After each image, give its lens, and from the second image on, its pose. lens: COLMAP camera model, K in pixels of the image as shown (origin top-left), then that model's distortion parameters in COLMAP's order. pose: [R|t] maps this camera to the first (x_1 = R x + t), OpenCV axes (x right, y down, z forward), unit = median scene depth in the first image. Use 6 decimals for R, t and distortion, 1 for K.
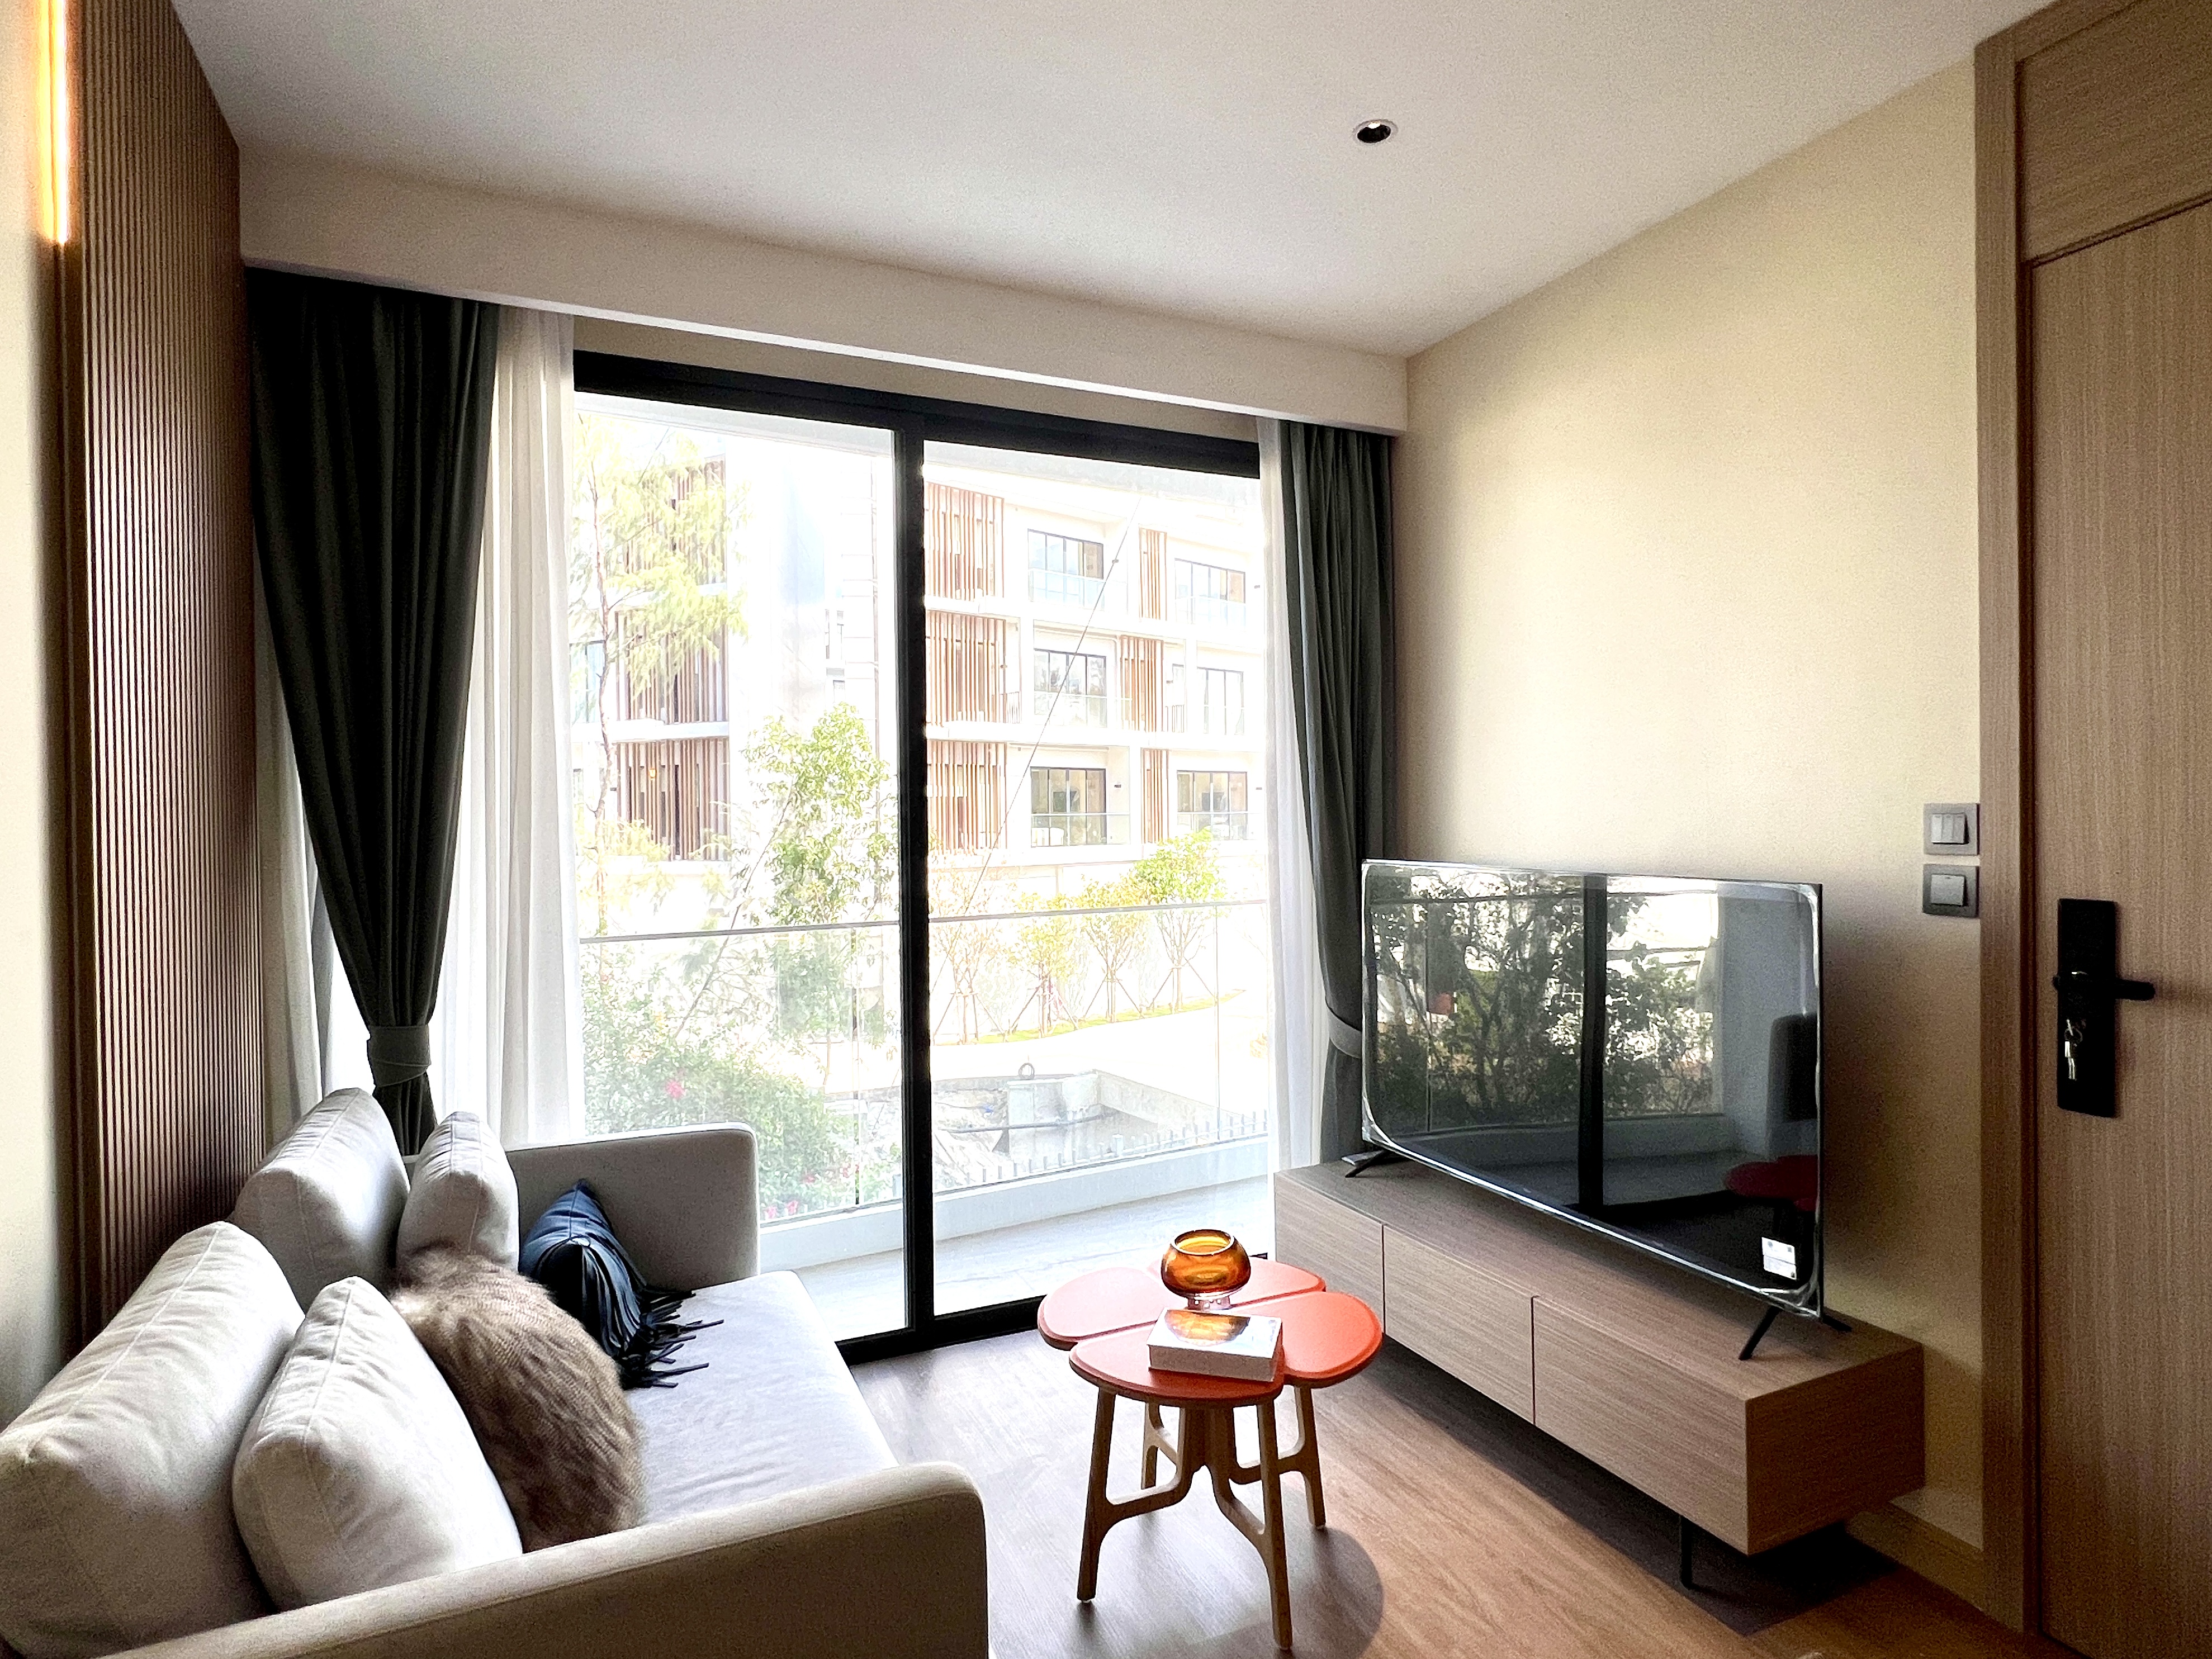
lens RADIAL K [[1188.1, 0, 1101.3], [0, 1188.1, 843.0], [0, 0, 1]] dist [-0.001174, 0.000140]
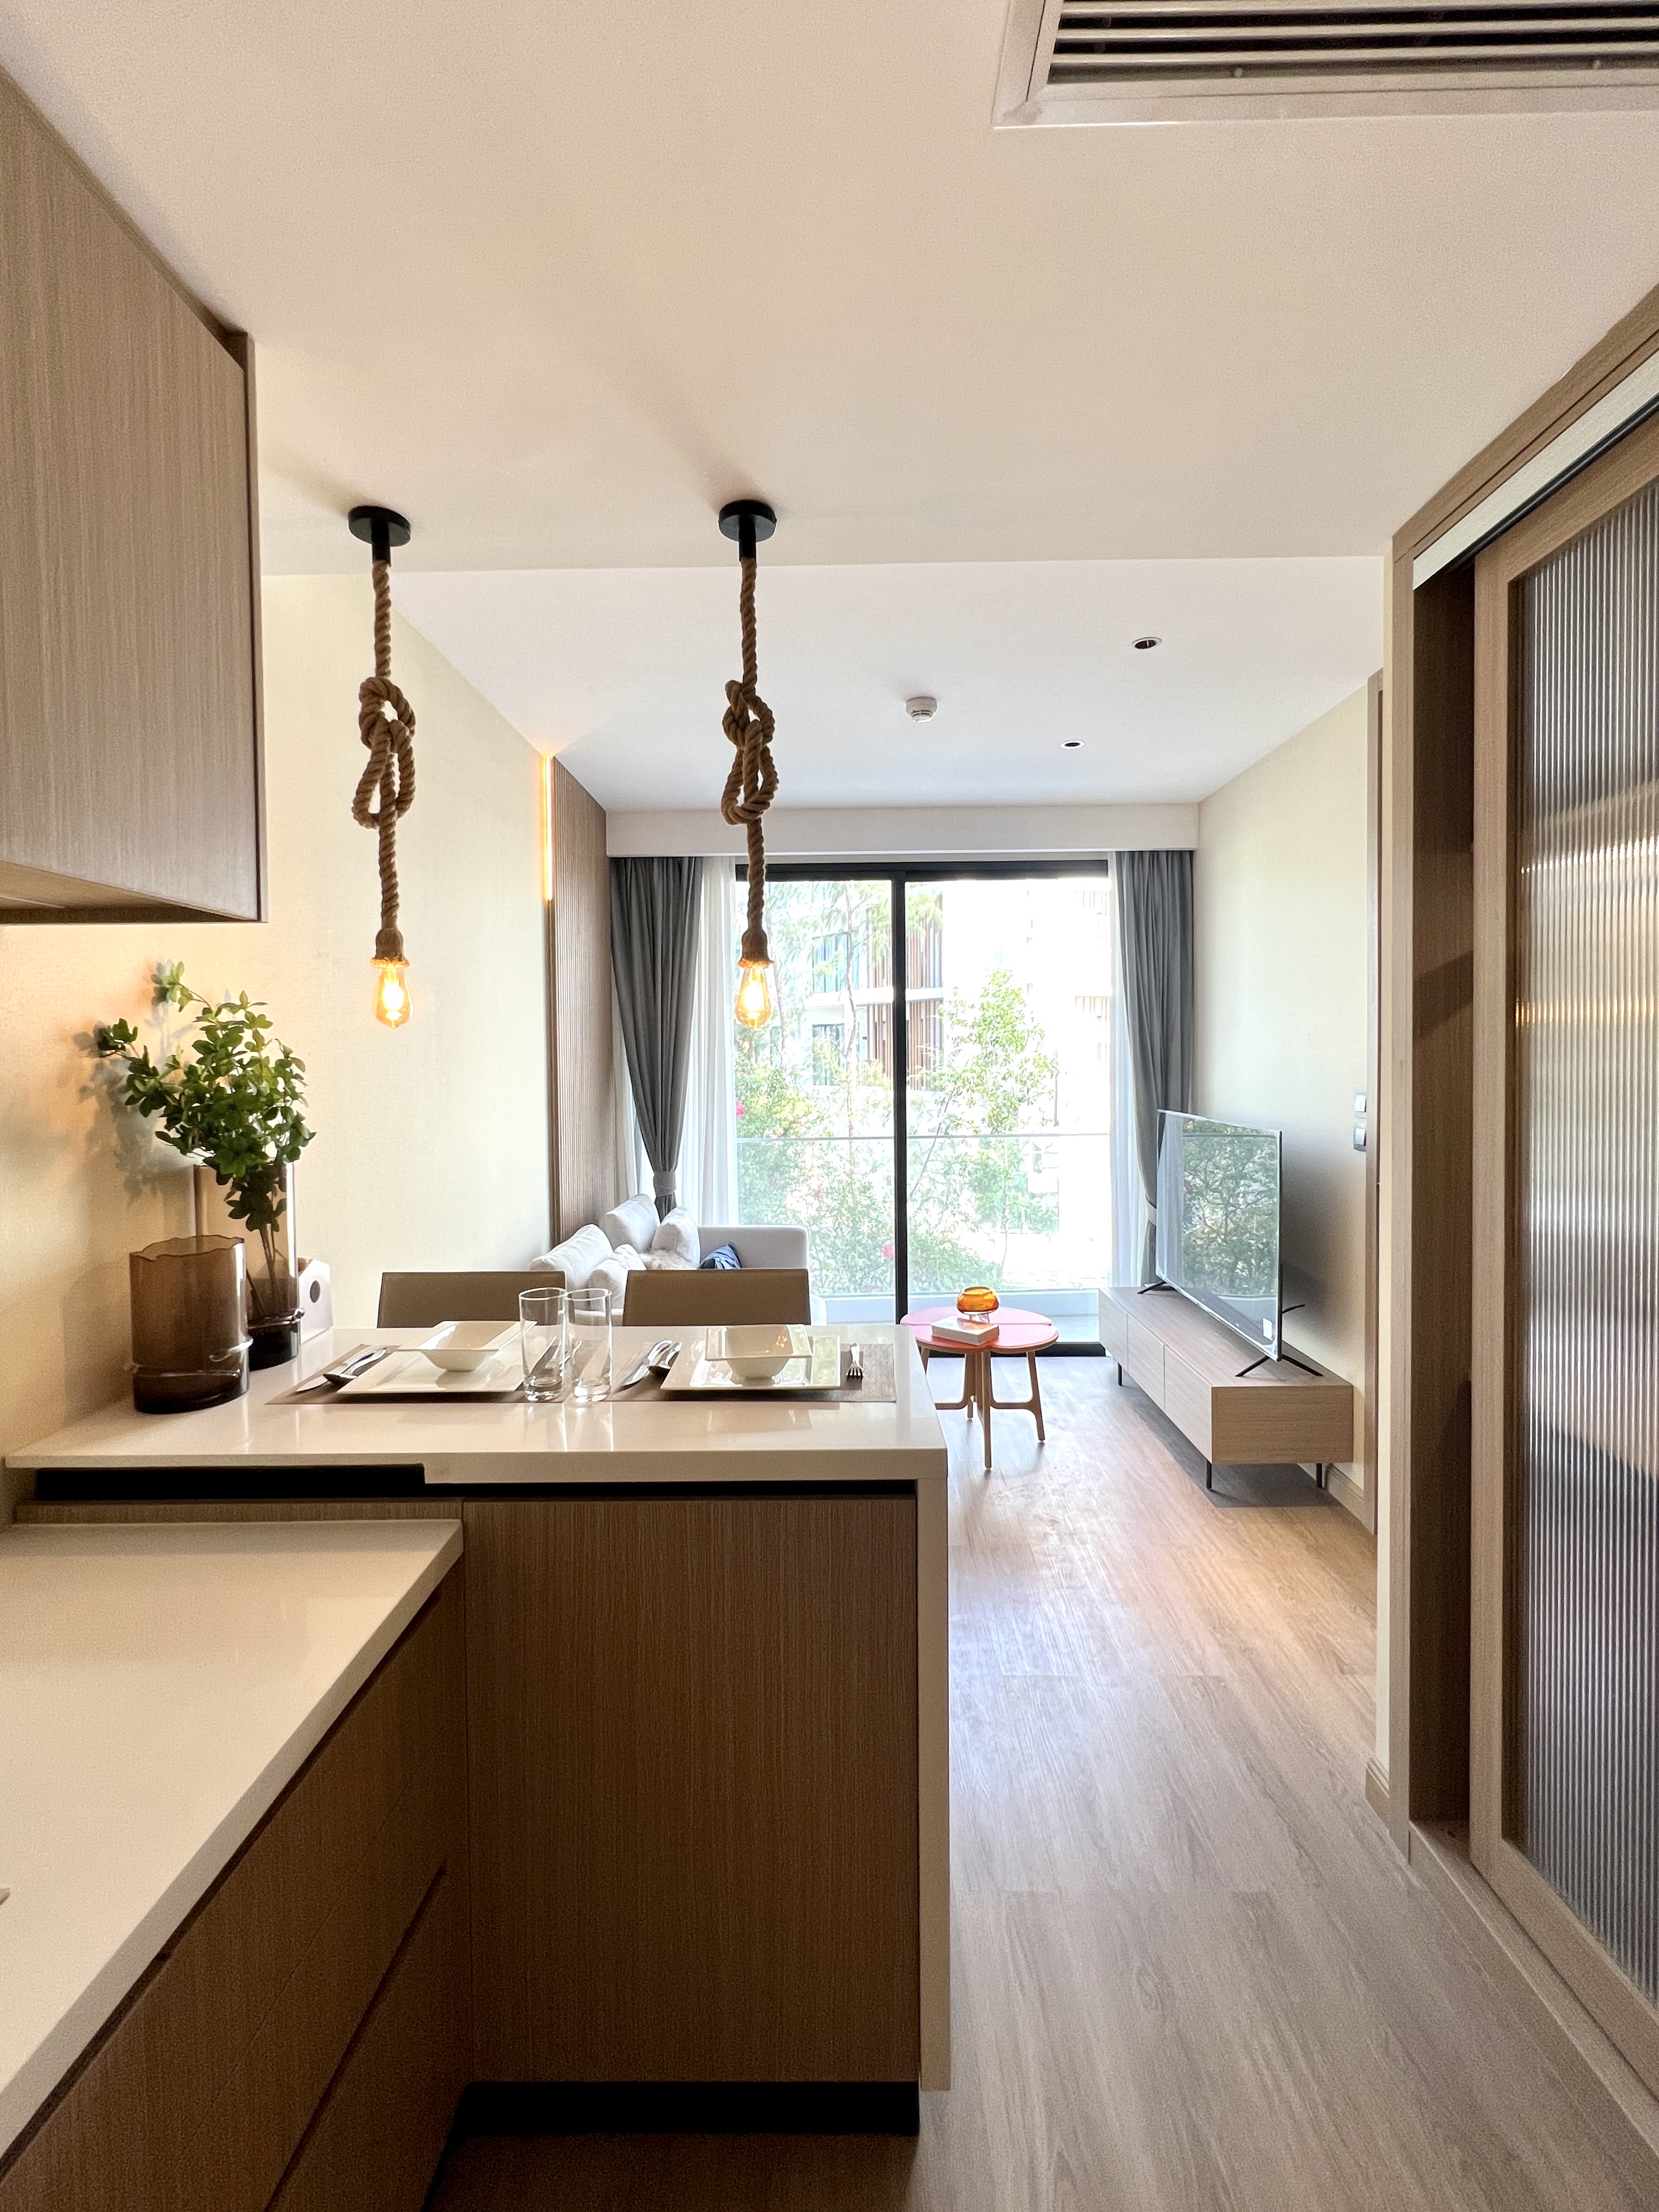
lens RADIAL K [[911.6, 0, 831.2], [0, 911.6, 1122.3], [0, 0, 1]] dist [0.001343, -0.000100]
pose [[0.910632, 0.028988, -0.412200, 0.457744], [-0.008975, 0.998689, 0.050405, -0.039204], [0.413120, -0.042201, 0.909698, -0.512966]]
